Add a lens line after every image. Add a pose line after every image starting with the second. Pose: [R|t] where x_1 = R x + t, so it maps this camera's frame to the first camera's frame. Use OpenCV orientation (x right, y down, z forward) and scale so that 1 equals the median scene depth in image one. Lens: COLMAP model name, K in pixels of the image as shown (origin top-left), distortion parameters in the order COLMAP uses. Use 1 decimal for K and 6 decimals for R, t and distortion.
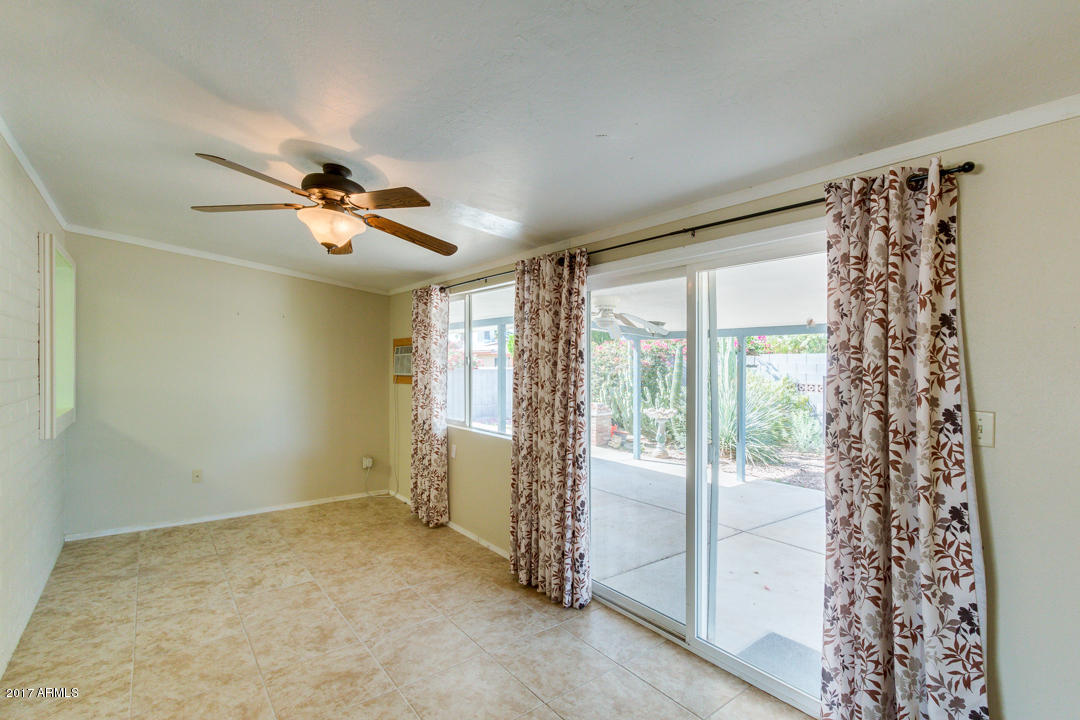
lens RADIAL K [[490.8, 0, 532.9], [0, 490.8, 365.0], [0, 0, 1]] dist [0.003312, -0.001411]
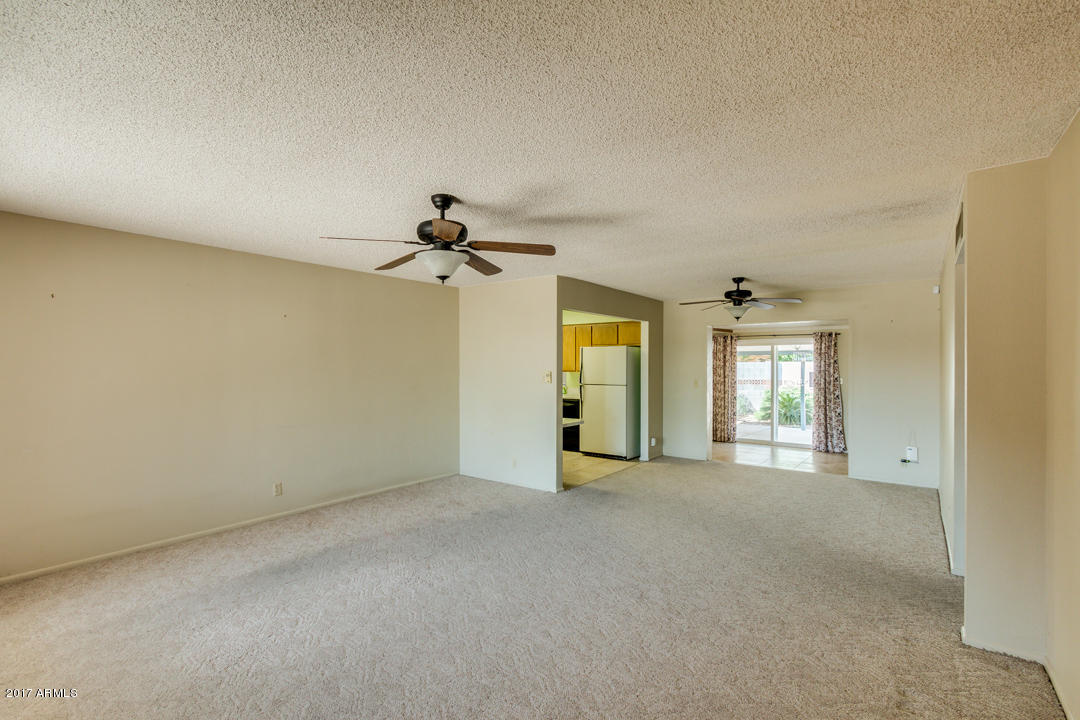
lens RADIAL K [[490.8, 0, 538.9], [0, 490.8, 369.6], [0, 0, 1]] dist [0.003312, -0.001411]
pose [[0.969634, -0.006558, 0.244471, -2.020604], [0.005659, 0.999974, 0.004380, -0.022811], [-0.244494, -0.002864, 0.969647, -1.909172]]
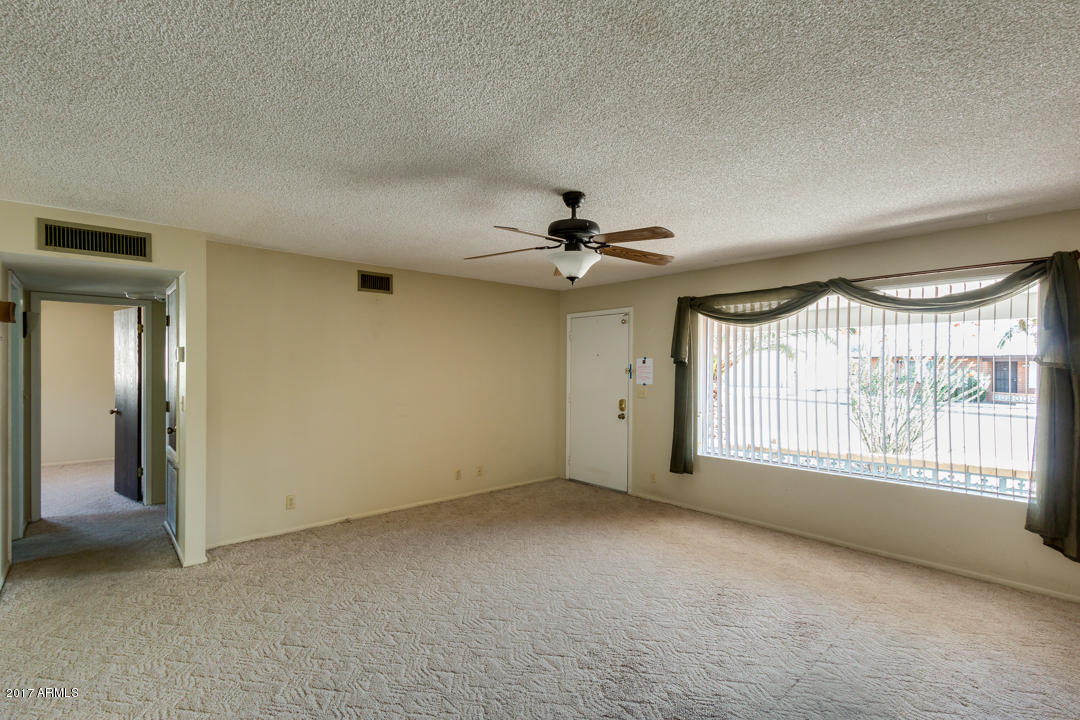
lens RADIAL K [[497.7, 0, 535.9], [0, 497.7, 364.9], [0, 0, 1]] dist [0.003243, -0.000824]
pose [[-0.998270, -0.008633, -0.058155, -1.839747], [-0.008707, 0.999962, 0.001029, -0.036042], [0.058144, 0.001534, -0.998307, 0.038255]]
